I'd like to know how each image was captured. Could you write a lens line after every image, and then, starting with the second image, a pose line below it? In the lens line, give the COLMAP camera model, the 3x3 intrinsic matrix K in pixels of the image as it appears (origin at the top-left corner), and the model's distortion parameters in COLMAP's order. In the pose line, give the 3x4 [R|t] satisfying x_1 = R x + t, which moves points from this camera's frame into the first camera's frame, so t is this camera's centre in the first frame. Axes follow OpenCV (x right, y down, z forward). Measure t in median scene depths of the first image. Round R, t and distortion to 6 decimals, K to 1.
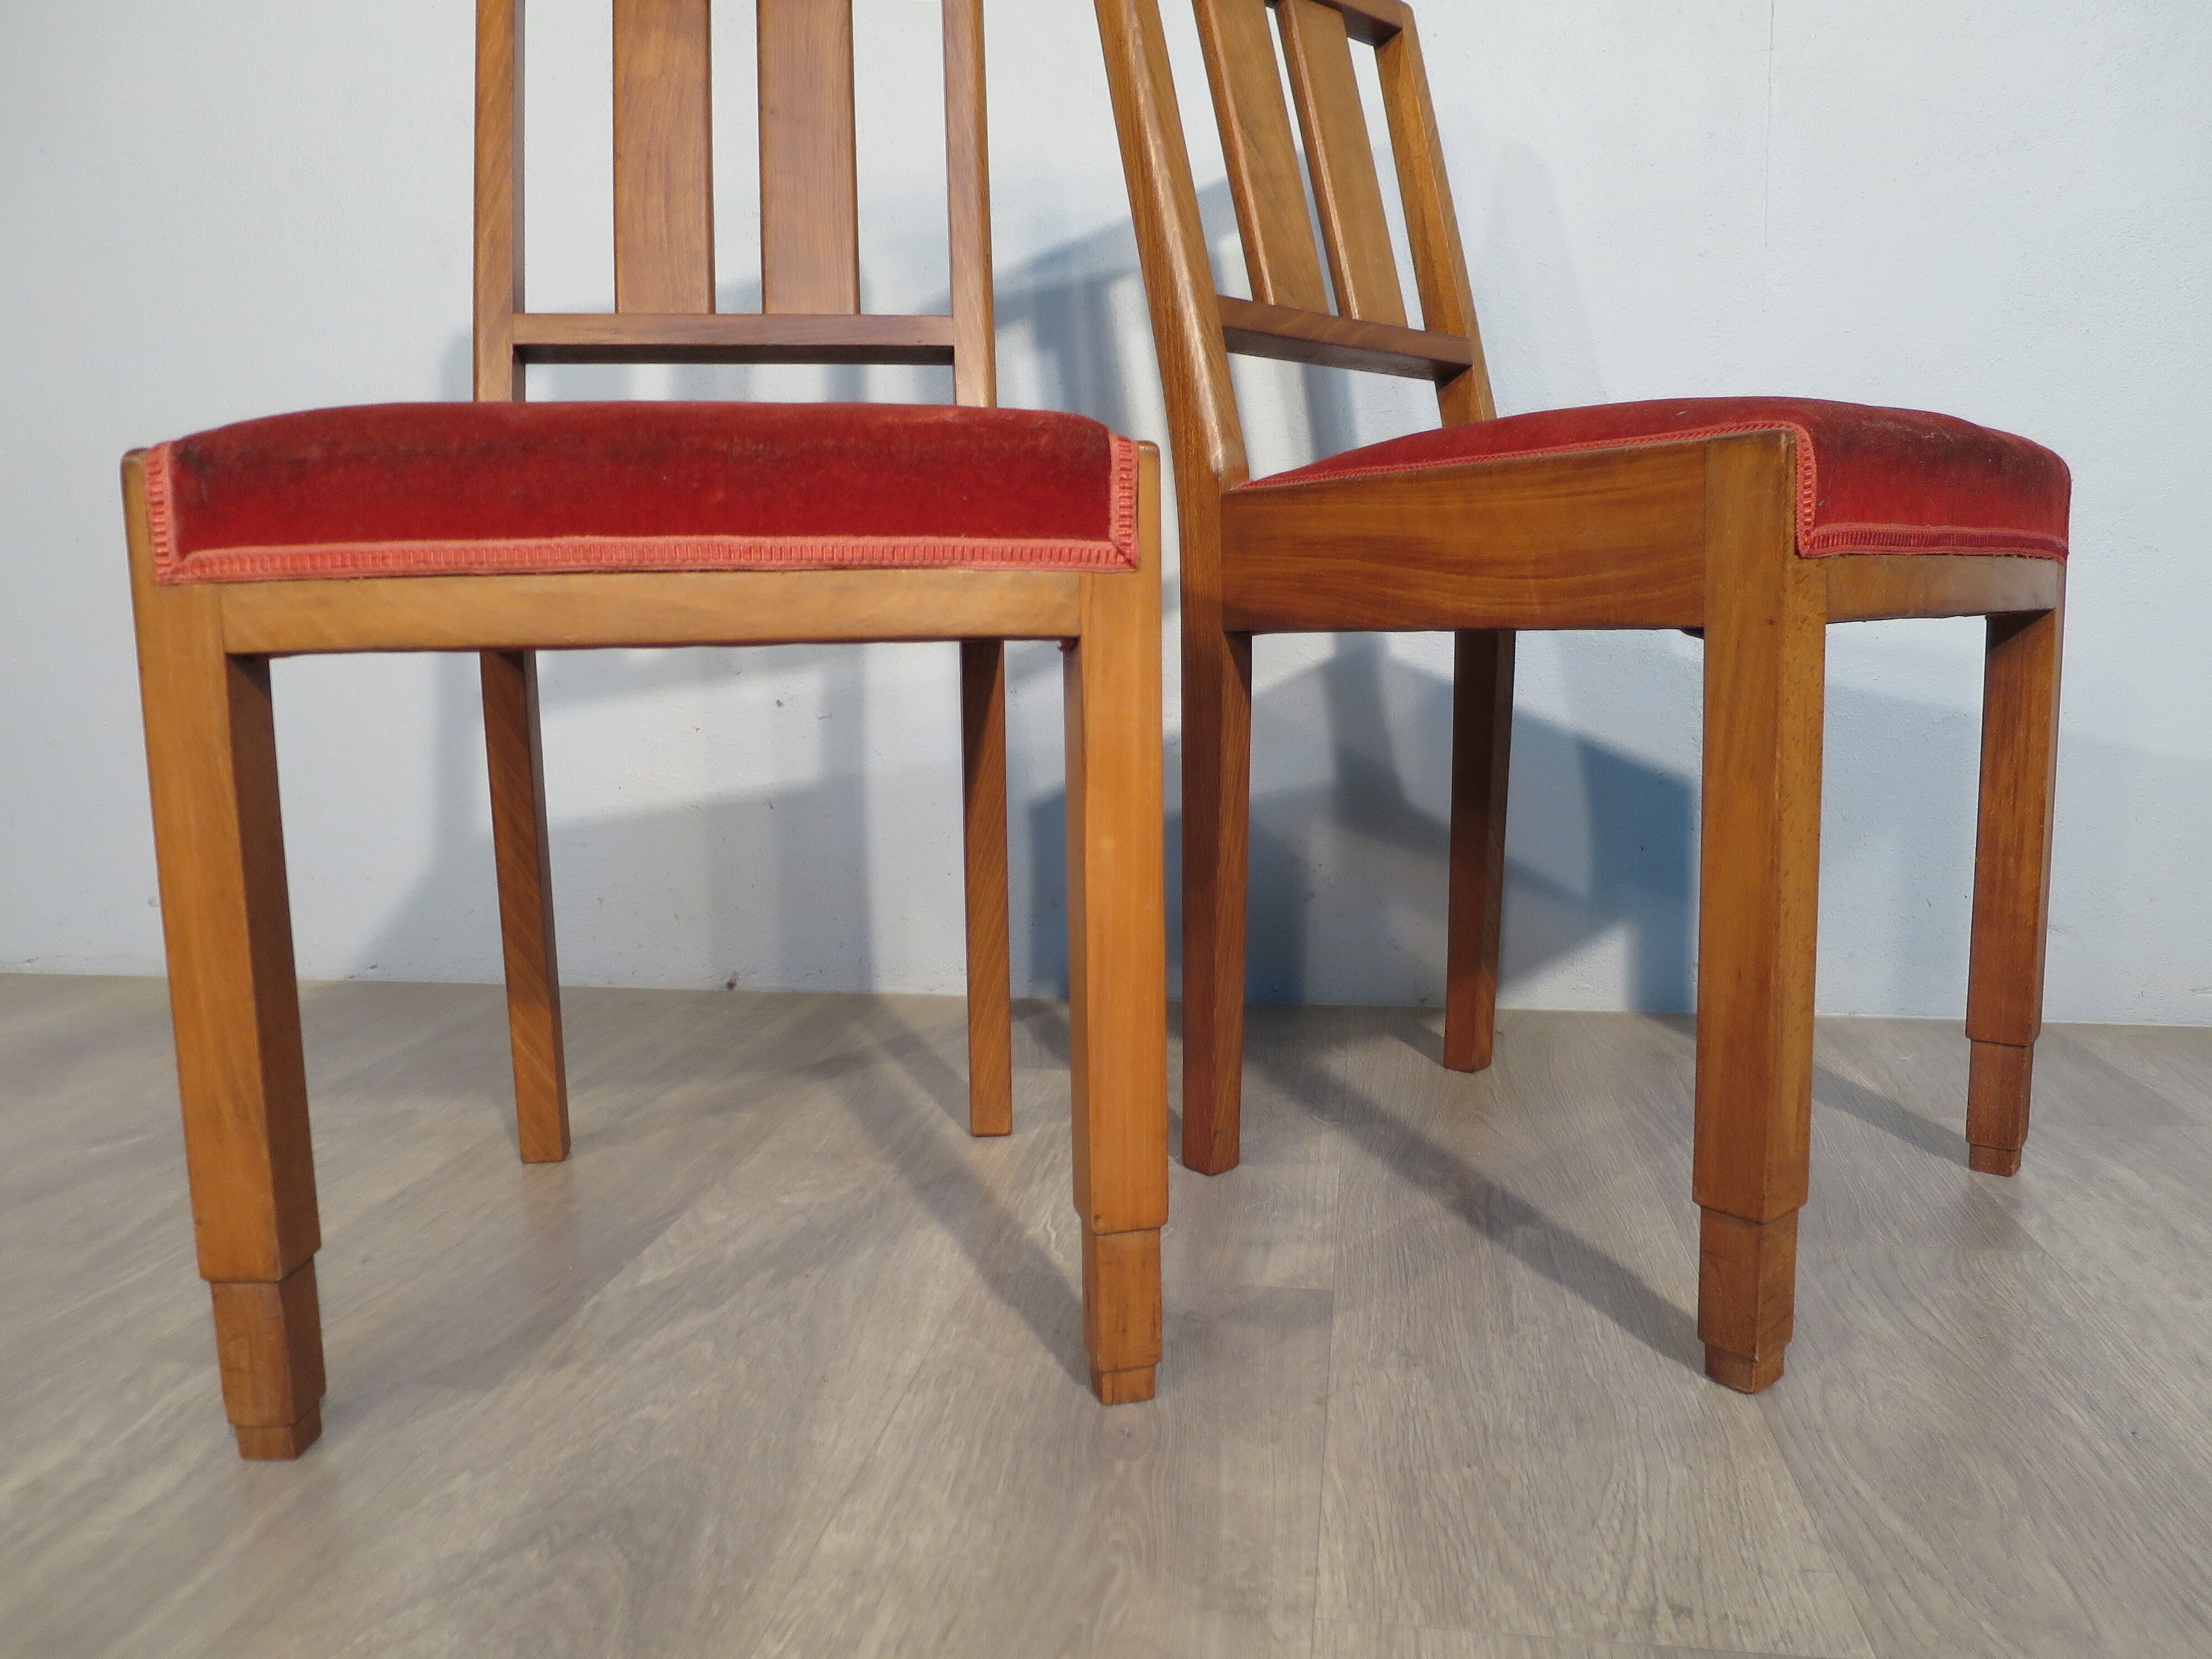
lens RADIAL K [[1639.7, 0, 1106.0], [0, 1639.7, 829.5], [0, 0, 1]] dist [-0.043406, 0.002231]
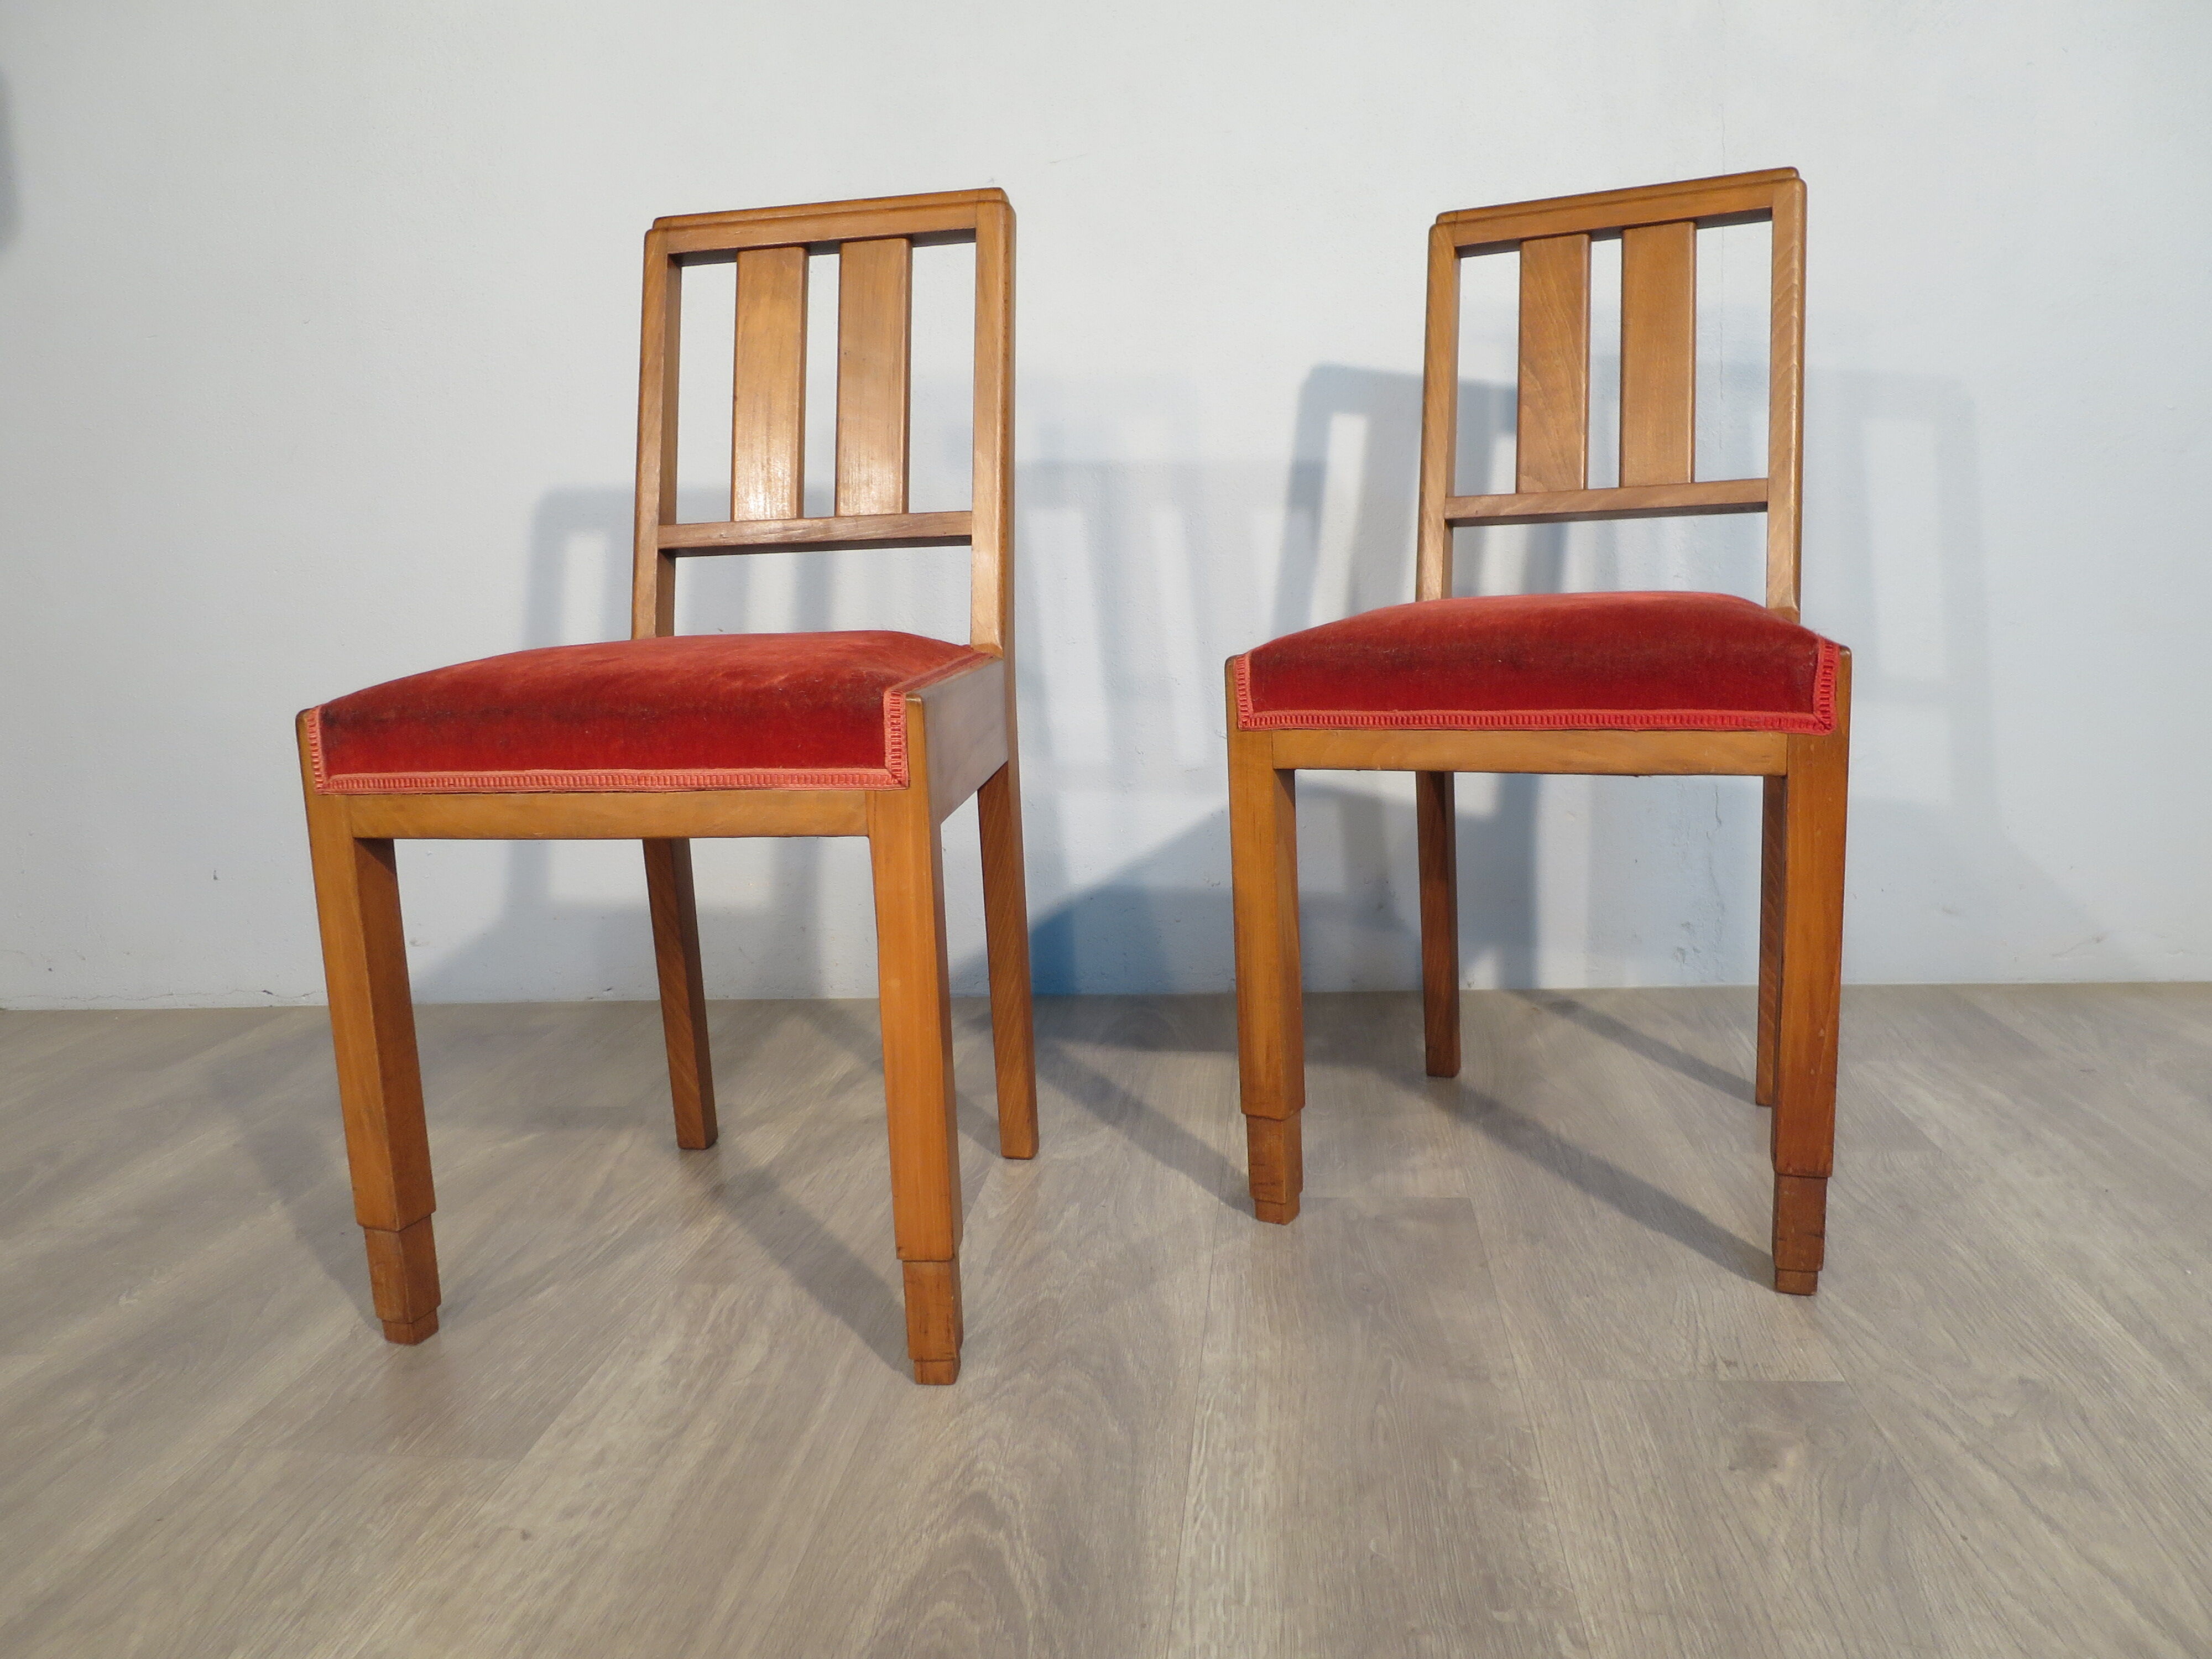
lens RADIAL K [[1639.7, 0, 1106.0], [0, 1639.7, 829.5], [0, 0, 1]] dist [-0.043406, 0.002231]
pose [[0.945206, 0.031018, -0.324998, 0.630894], [-0.019771, 0.999088, 0.037852, -0.181053], [0.325876, -0.029352, 0.944957, -0.246273]]
